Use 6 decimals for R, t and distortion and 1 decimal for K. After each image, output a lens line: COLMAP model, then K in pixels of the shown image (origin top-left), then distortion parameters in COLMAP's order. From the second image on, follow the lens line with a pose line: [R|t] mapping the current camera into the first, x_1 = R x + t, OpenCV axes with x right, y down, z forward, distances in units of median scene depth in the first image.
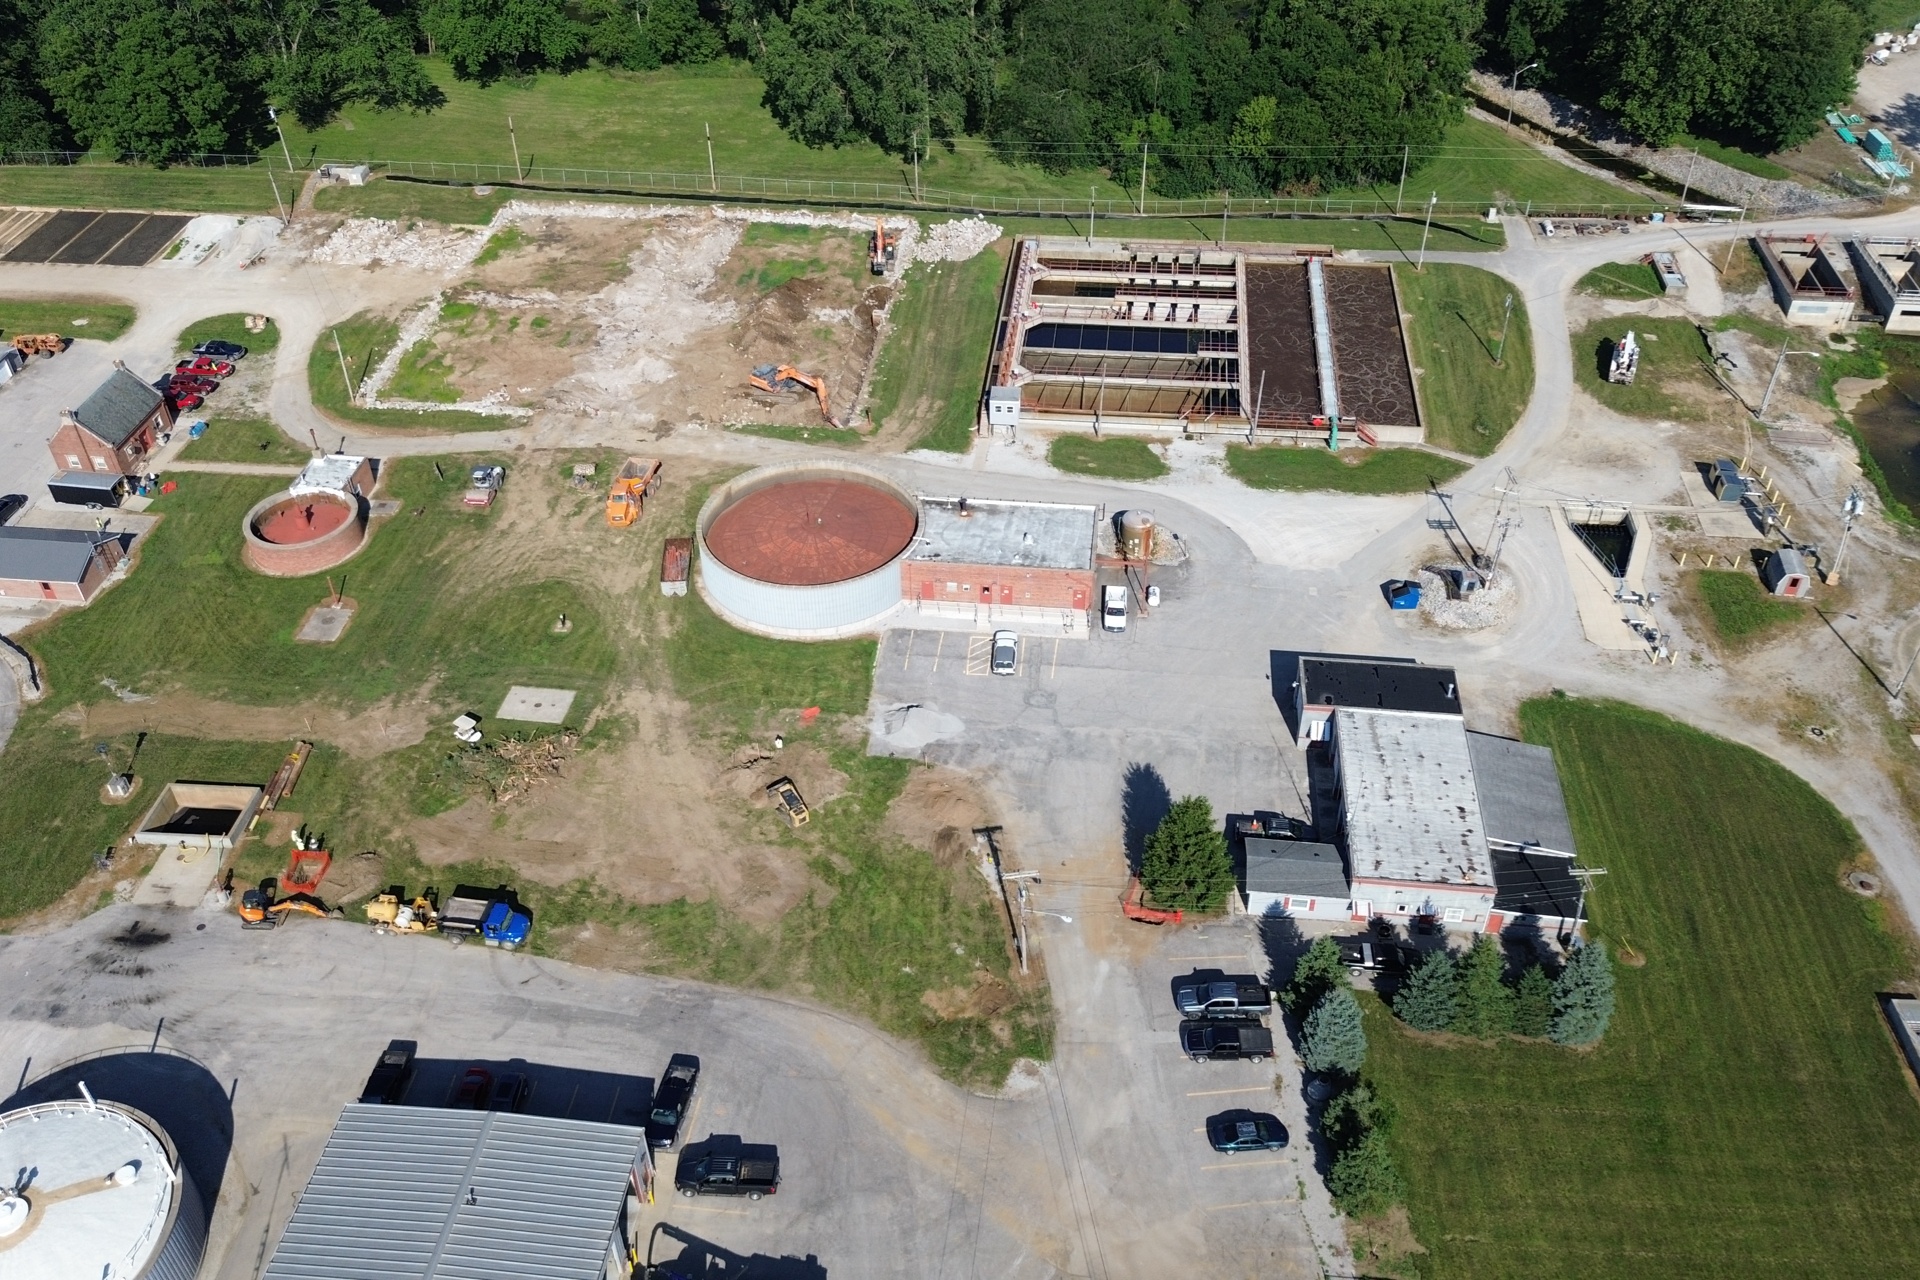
lens RADIAL K [[1599.5, 0, 958.6], [0, 1599.5, 650.9], [0, 0, 1]] dist [0.068899, -0.083436]
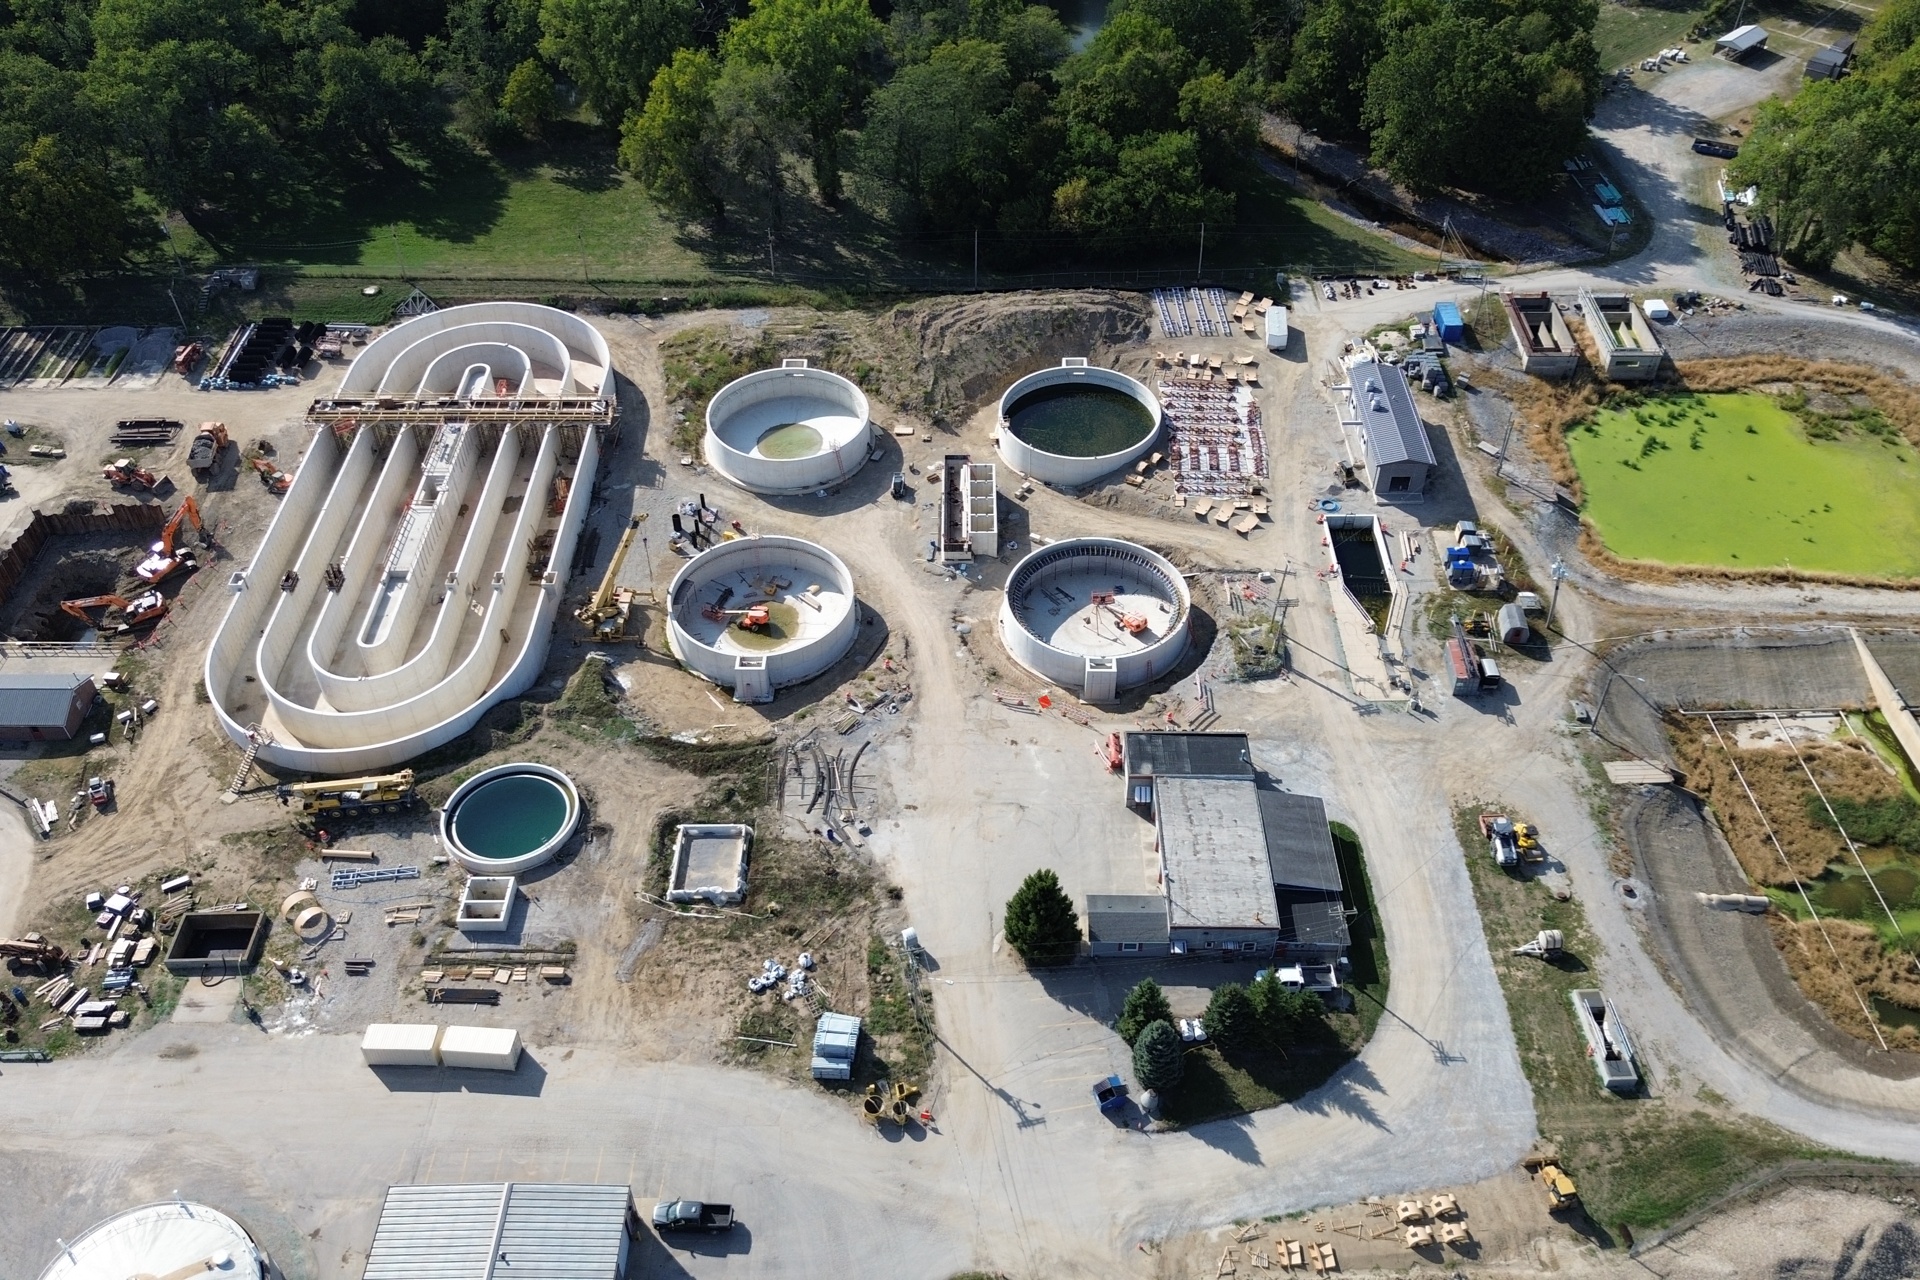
lens RADIAL K [[1599.5, 0, 959.0], [0, 1599.5, 652.5], [0, 0, 1]] dist [0.068899, -0.083436]
pose [[0.994729, -0.066990, 0.077628, -0.003294], [0.062498, 0.996304, 0.058918, -0.119309], [-0.081288, -0.053756, 0.995240, -0.178256]]
